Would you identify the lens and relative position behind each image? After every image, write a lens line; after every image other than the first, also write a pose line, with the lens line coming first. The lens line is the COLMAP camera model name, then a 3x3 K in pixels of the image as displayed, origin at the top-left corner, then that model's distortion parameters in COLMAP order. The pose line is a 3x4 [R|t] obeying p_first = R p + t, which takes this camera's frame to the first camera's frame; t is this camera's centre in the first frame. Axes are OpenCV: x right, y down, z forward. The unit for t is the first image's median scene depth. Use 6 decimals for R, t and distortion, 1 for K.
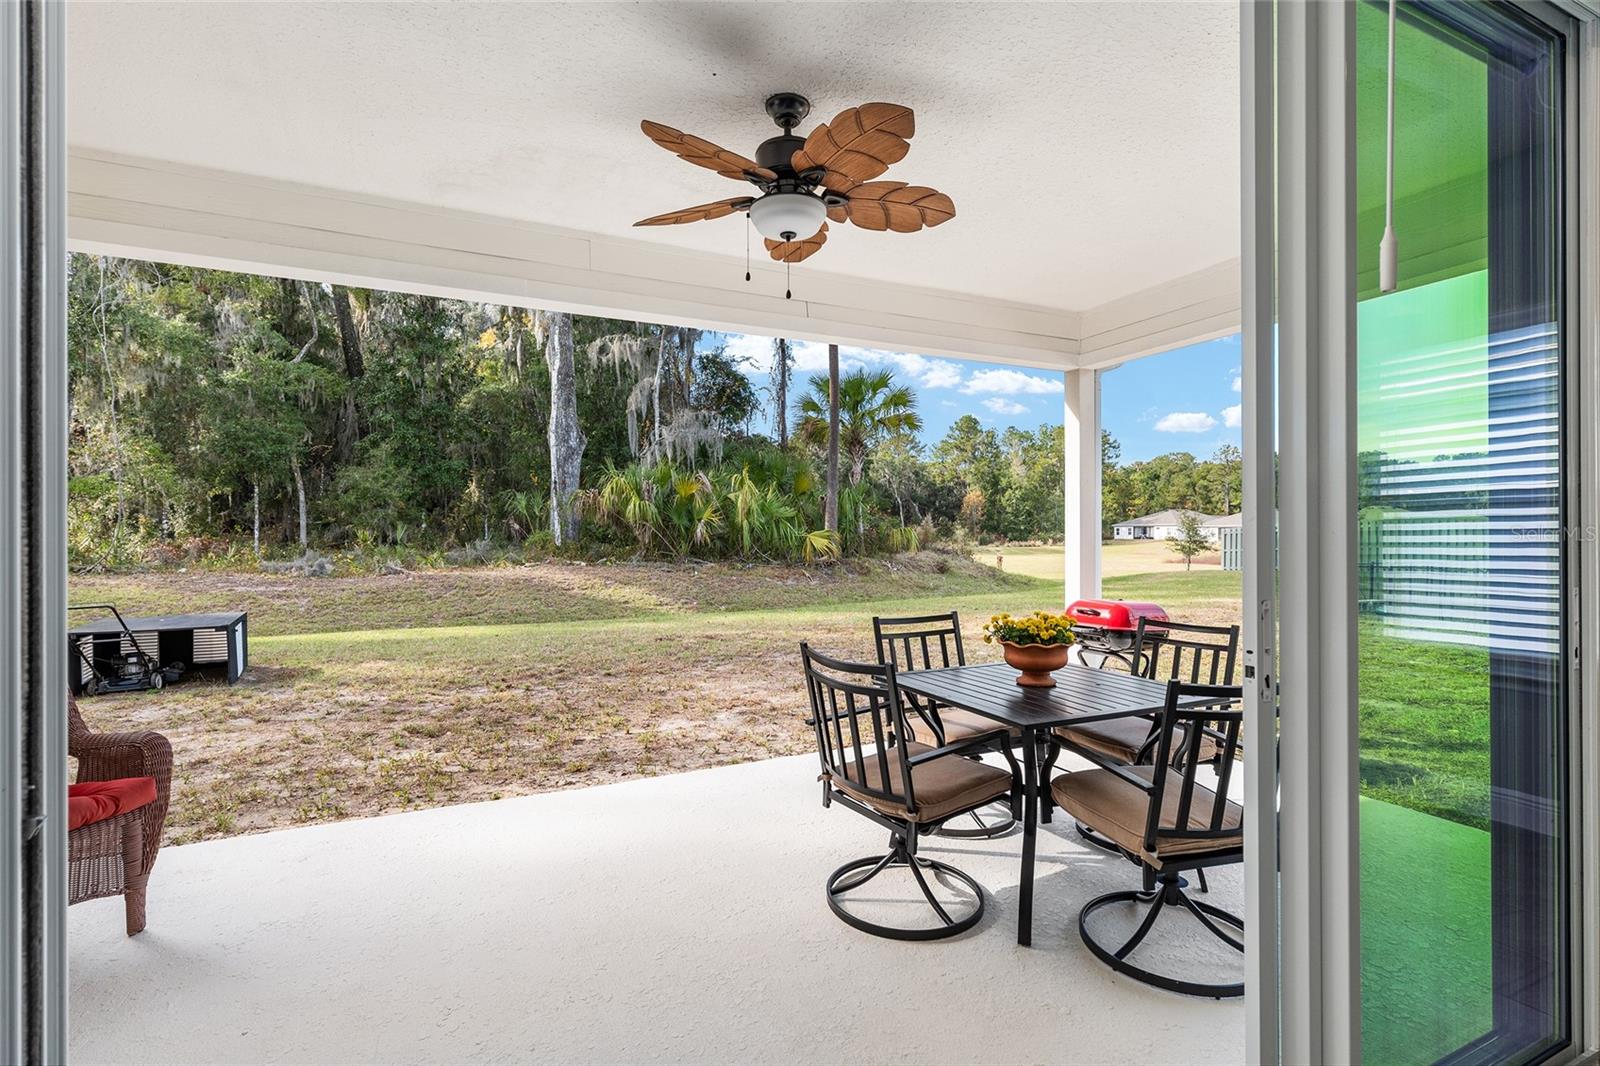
lens RADIAL K [[757.4, 0, 782.8], [0, 757.4, 531.9], [0, 0, 1]] dist [0.000548, -0.000367]
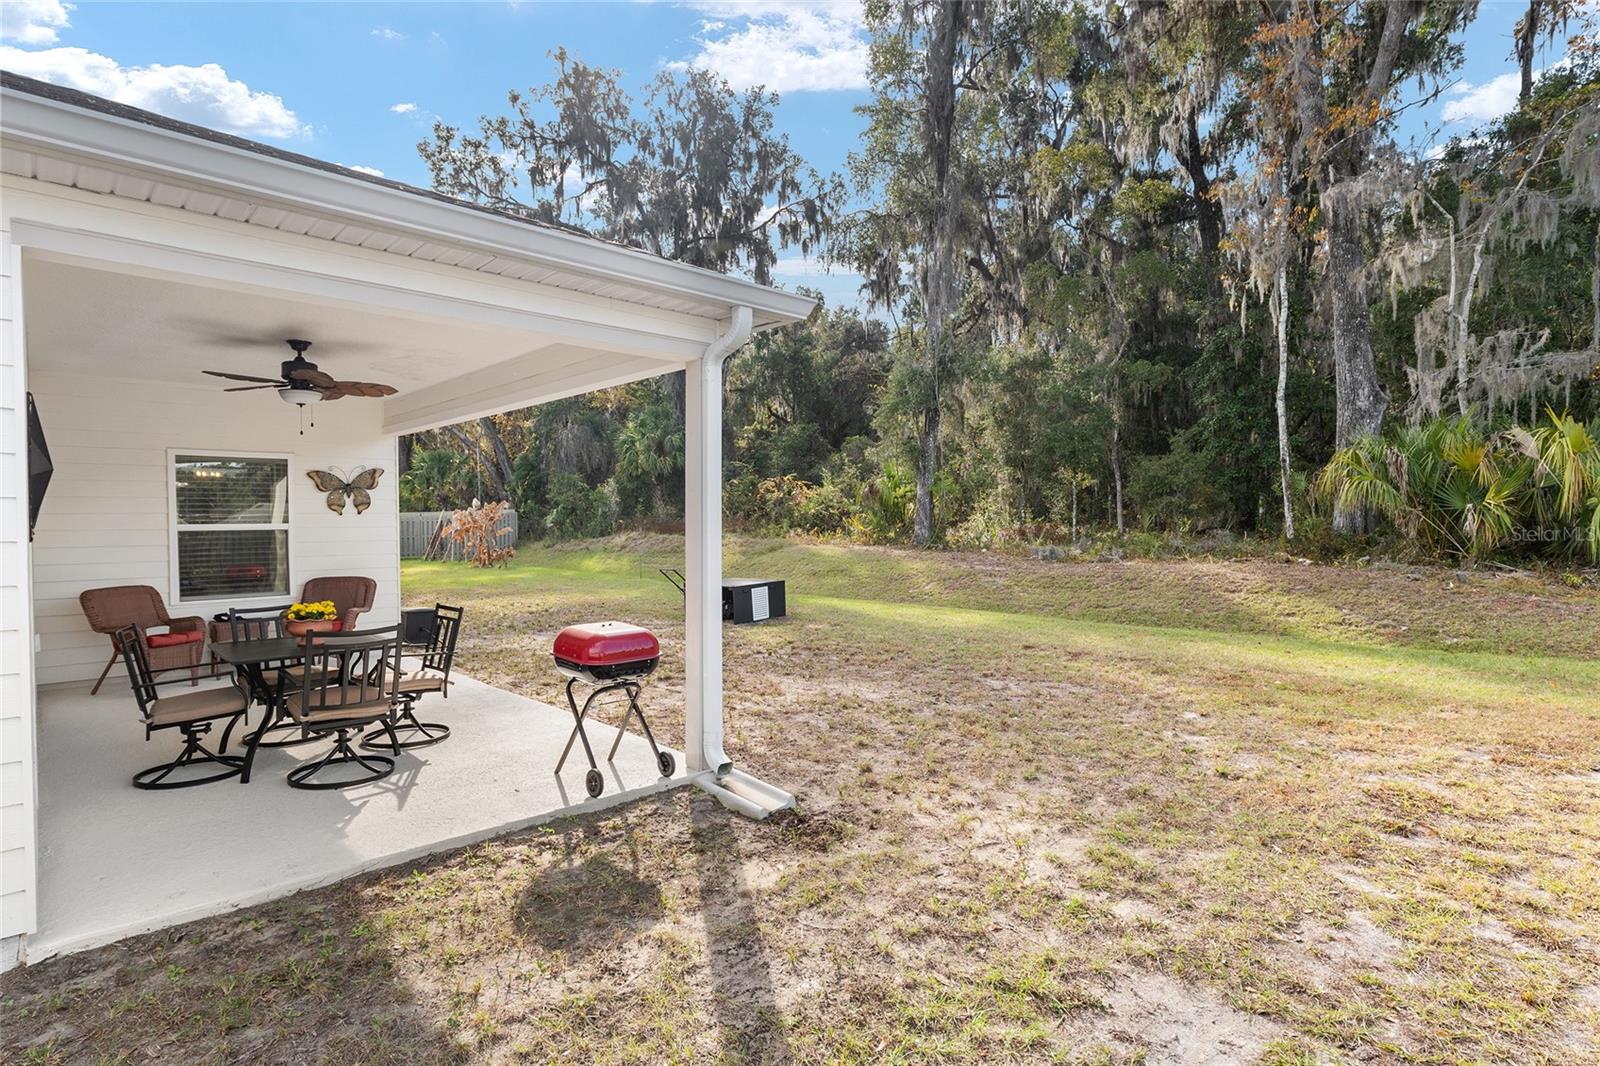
lens RADIAL K [[807.2, 0, 788.8], [0, 807.2, 527.9], [0, 0, 1]] dist [0.000712, -0.000574]
pose [[0.319627, 0.013818, -0.947443, 0.524873], [0.006395, 0.999839, 0.016739, -0.017091], [0.947522, -0.011409, 0.319487, 0.319621]]
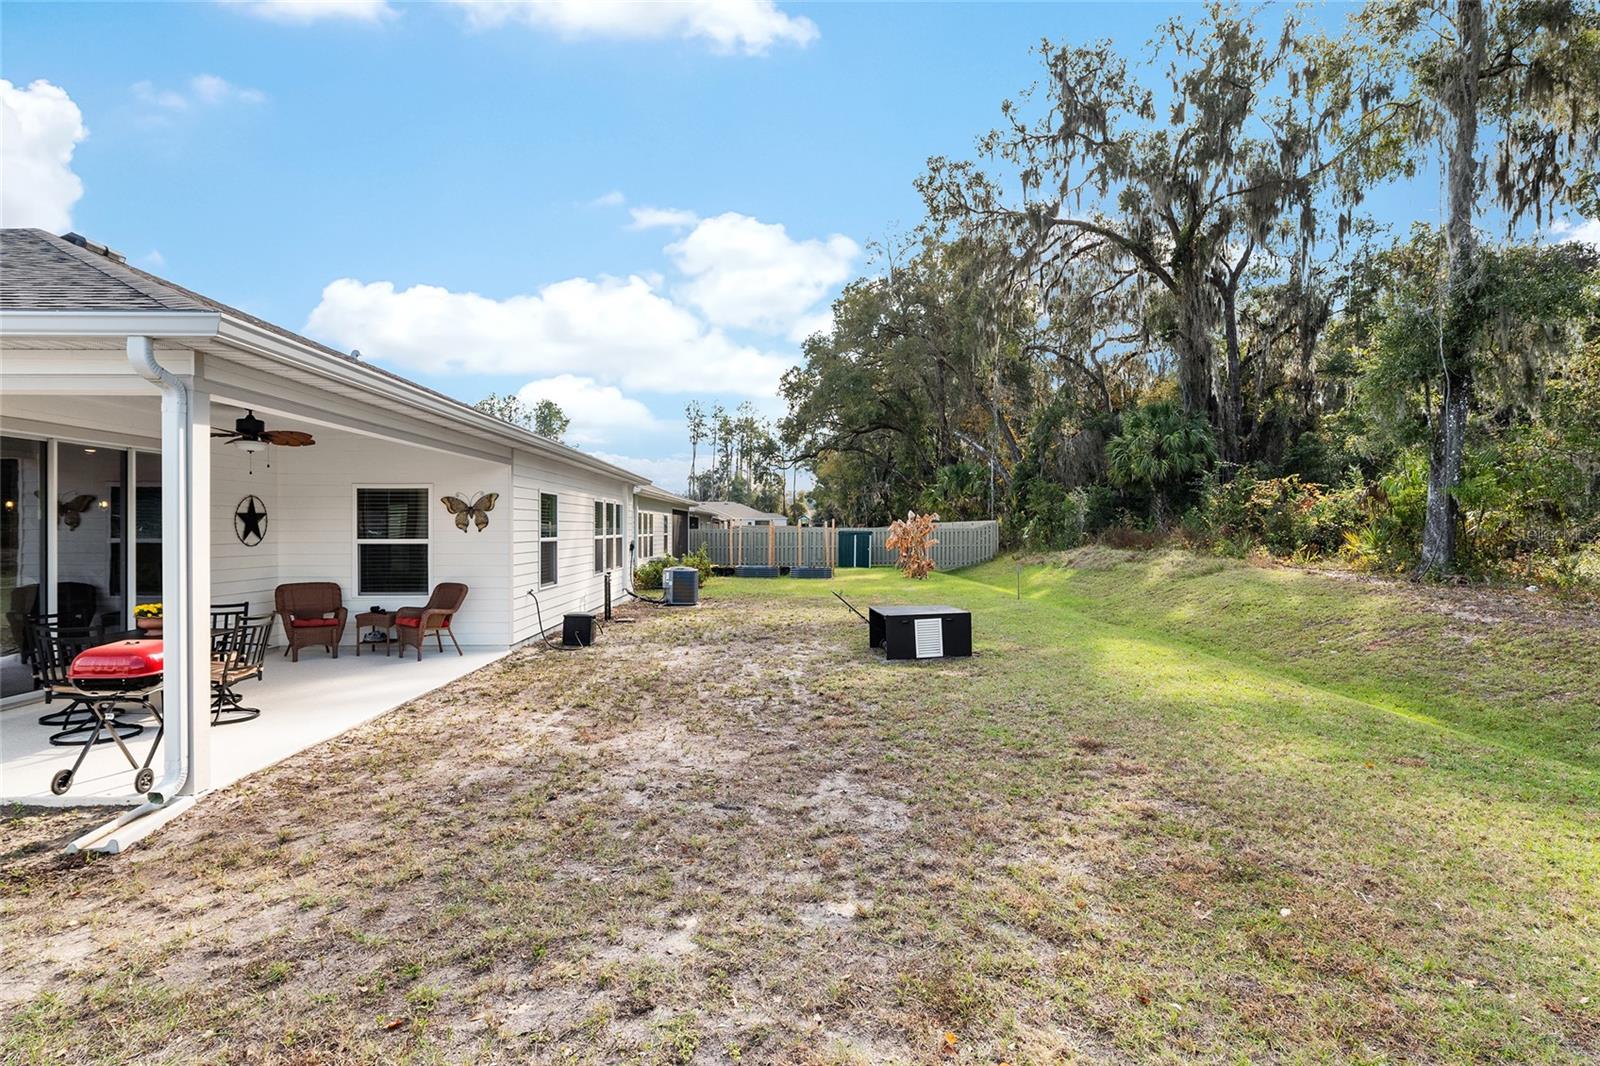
lens RADIAL K [[807.2, 0, 797.2], [0, 807.2, 535.0], [0, 0, 1]] dist [0.000712, -0.000574]
pose [[-0.390047, 0.011605, -0.920722, 0.395235], [0.003091, 0.999931, 0.011294, -0.024647], [0.920790, 0.001559, -0.390056, 0.810182]]
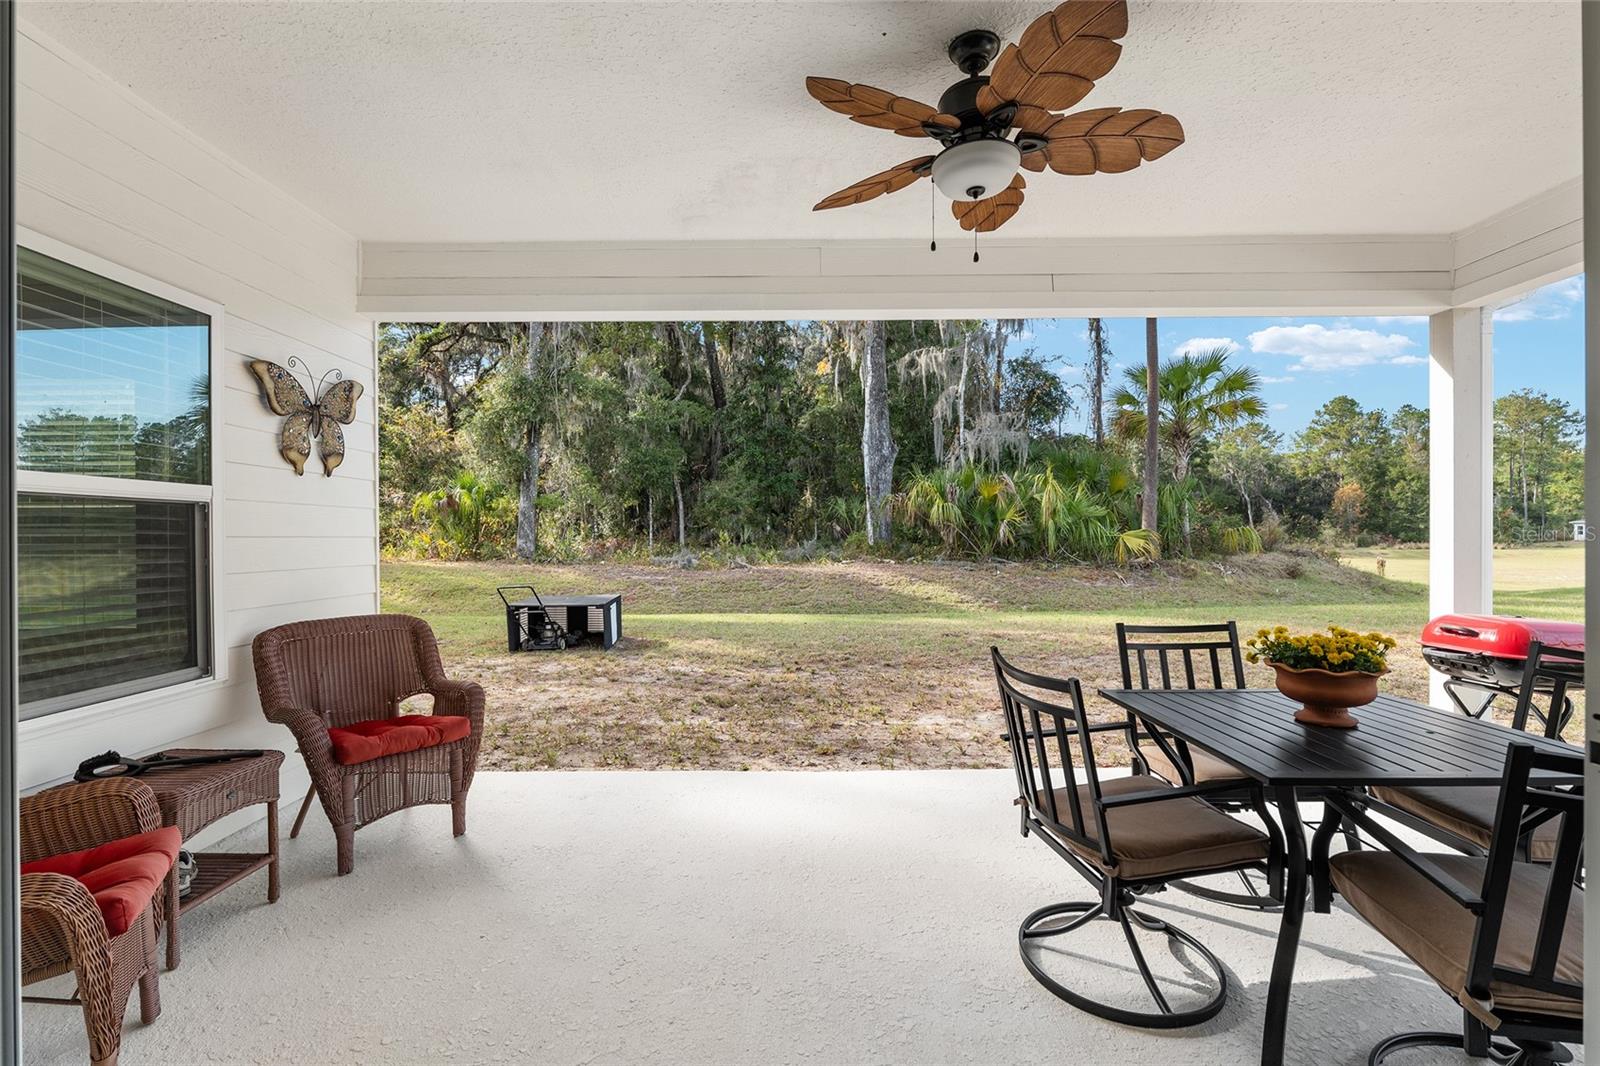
lens RADIAL K [[696.2, 0, 783.1], [0, 696.2, 540.4], [0, 0, 1]] dist [-0.004652, -0.001643]
pose [[0.901509, 0.000502, -0.432761, 0.033338], [0.003385, 0.999961, 0.008213, 0.002786], [0.432748, -0.008870, 0.901471, 0.033493]]
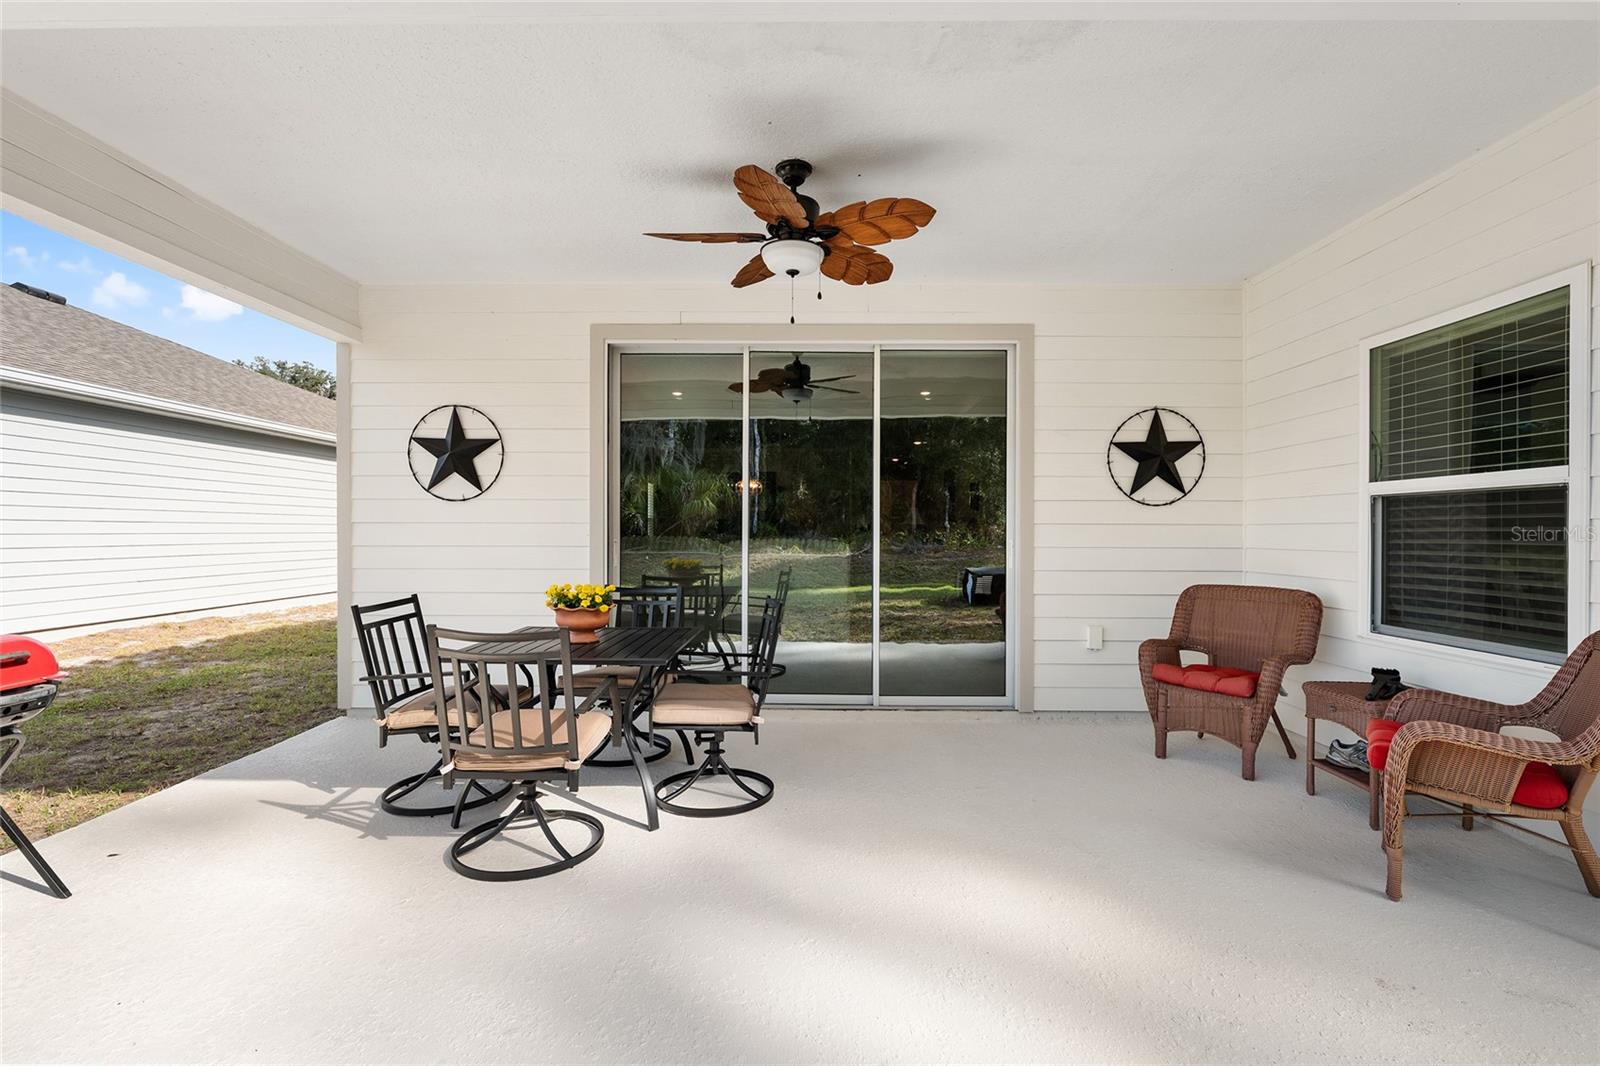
lens RADIAL K [[696.2, 0, 798.1], [0, 696.2, 536.6], [0, 0, 1]] dist [-0.004652, -0.001643]
pose [[-0.904624, -0.001667, 0.426207, -0.098874], [-0.000061, 0.999993, 0.003782, 0.006898], [-0.426211, 0.003395, -0.904618, 0.413470]]
